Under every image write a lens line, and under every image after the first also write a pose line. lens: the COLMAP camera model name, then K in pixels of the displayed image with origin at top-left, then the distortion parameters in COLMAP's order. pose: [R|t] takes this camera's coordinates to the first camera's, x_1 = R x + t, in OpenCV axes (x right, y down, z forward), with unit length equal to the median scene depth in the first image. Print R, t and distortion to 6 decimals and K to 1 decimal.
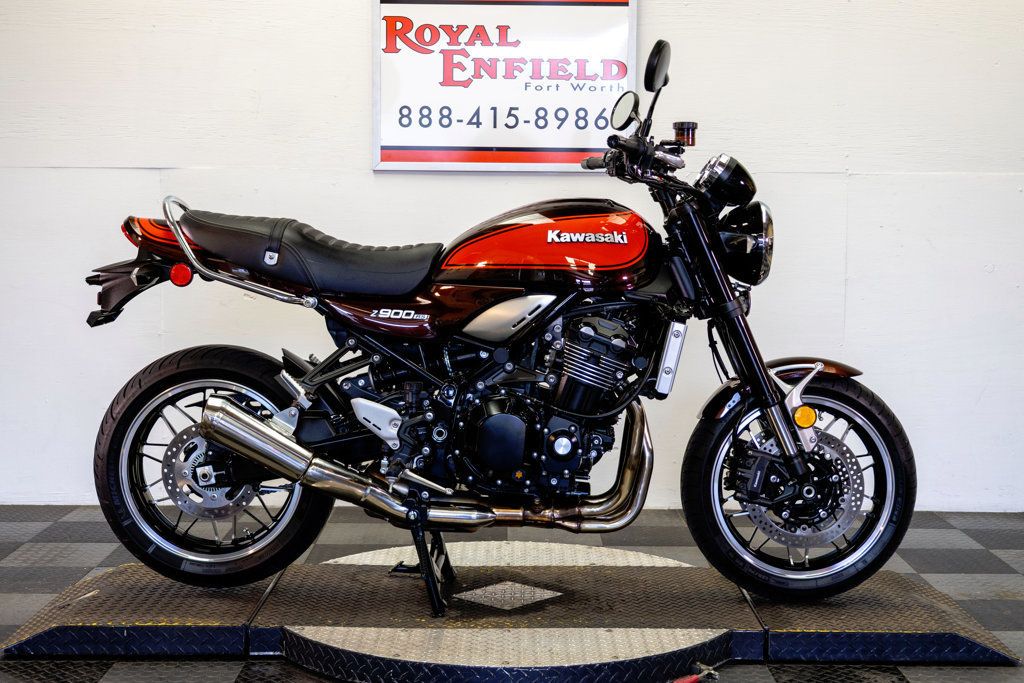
lens RADIAL K [[1505.3, 0, 515.6], [0, 1505.3, 349.1], [0, 0, 1]] dist [0.025083, 0.000000]
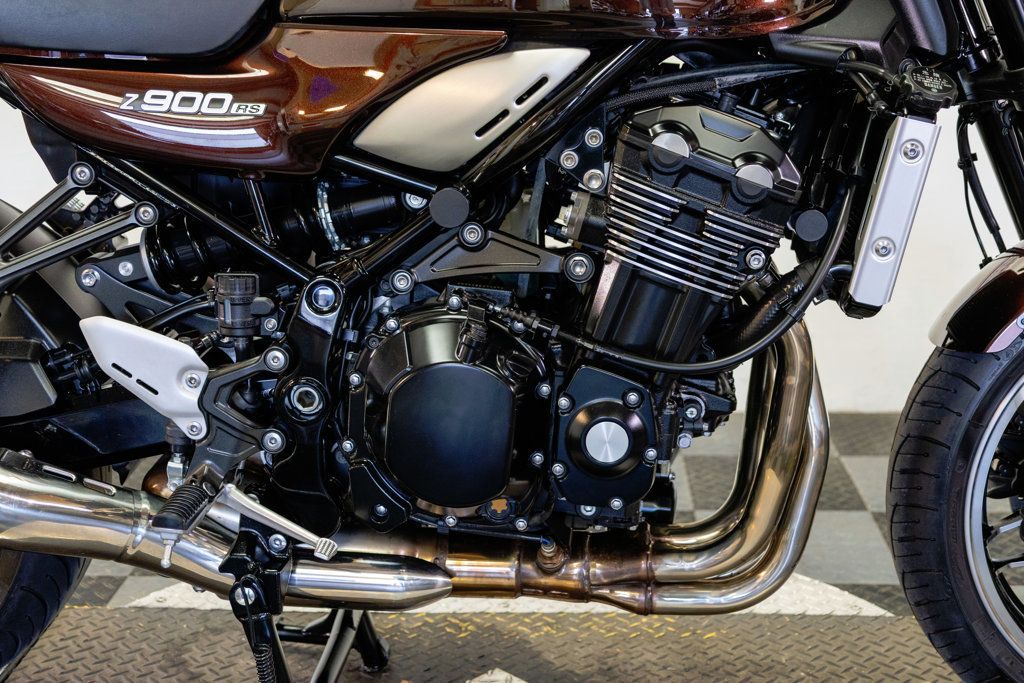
lens RADIAL K [[1505.3, 0, 514.9], [0, 1505.3, 344.8], [0, 0, 1]] dist [0.025083, 0.000000]
pose [[0.998749, -0.003992, -0.049837, 0.025160], [0.011712, 0.987753, 0.155583, -0.020051], [0.048606, -0.155972, 0.986565, 0.574830]]
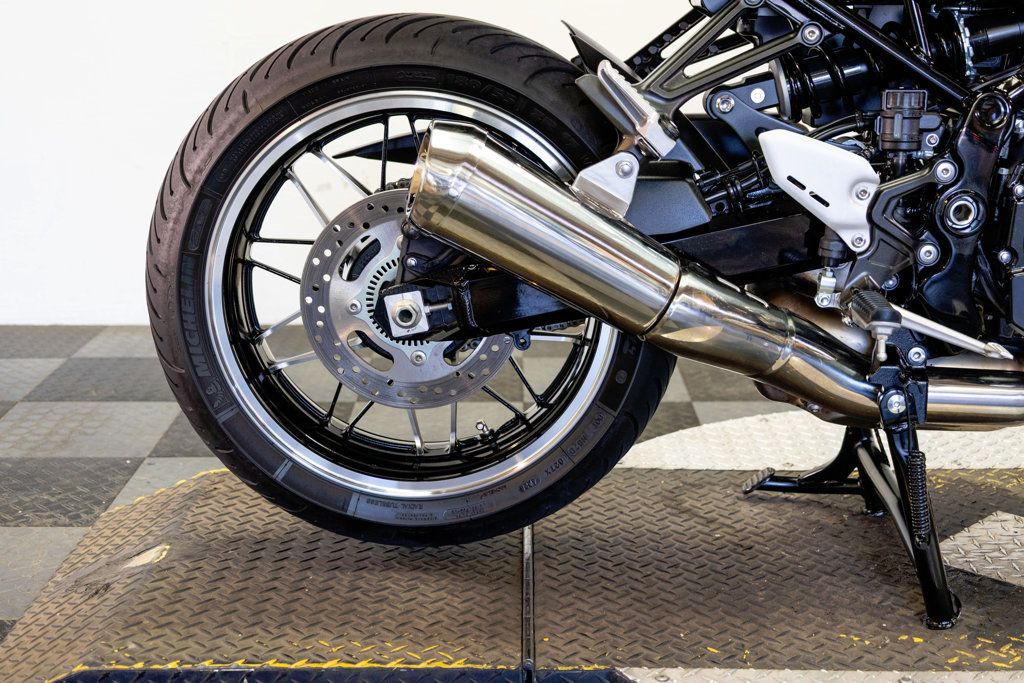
lens RADIAL K [[1505.3, 0, 521.7], [0, 1505.3, 347.8], [0, 0, 1]] dist [0.025083, 0.000000]
pose [[0.999964, -0.007751, -0.003492, -0.164550], [0.008202, 0.987628, 0.156600, 0.024819], [0.002235, -0.156623, 0.987656, 0.547420]]
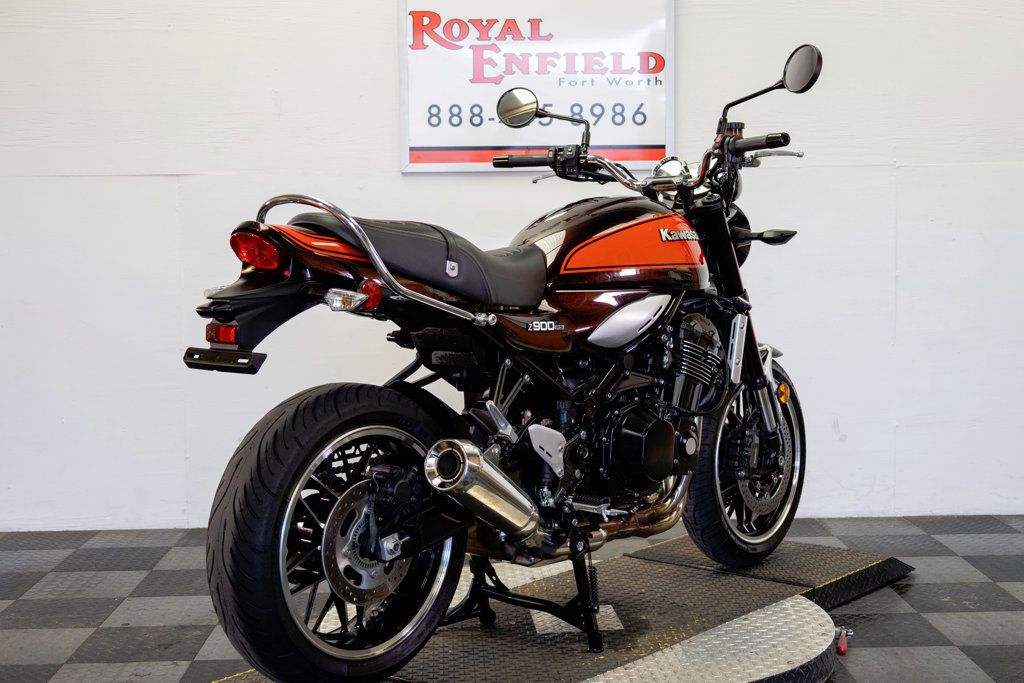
lens RADIAL K [[1505.3, 0, 518.8], [0, 1505.3, 339.2], [0, 0, 1]] dist [0.025083, 0.000000]
pose [[0.999621, -0.021858, 0.016720, -0.053423], [0.021990, 0.999728, -0.007781, -0.005118], [-0.016545, 0.008146, 0.999830, 0.059803]]
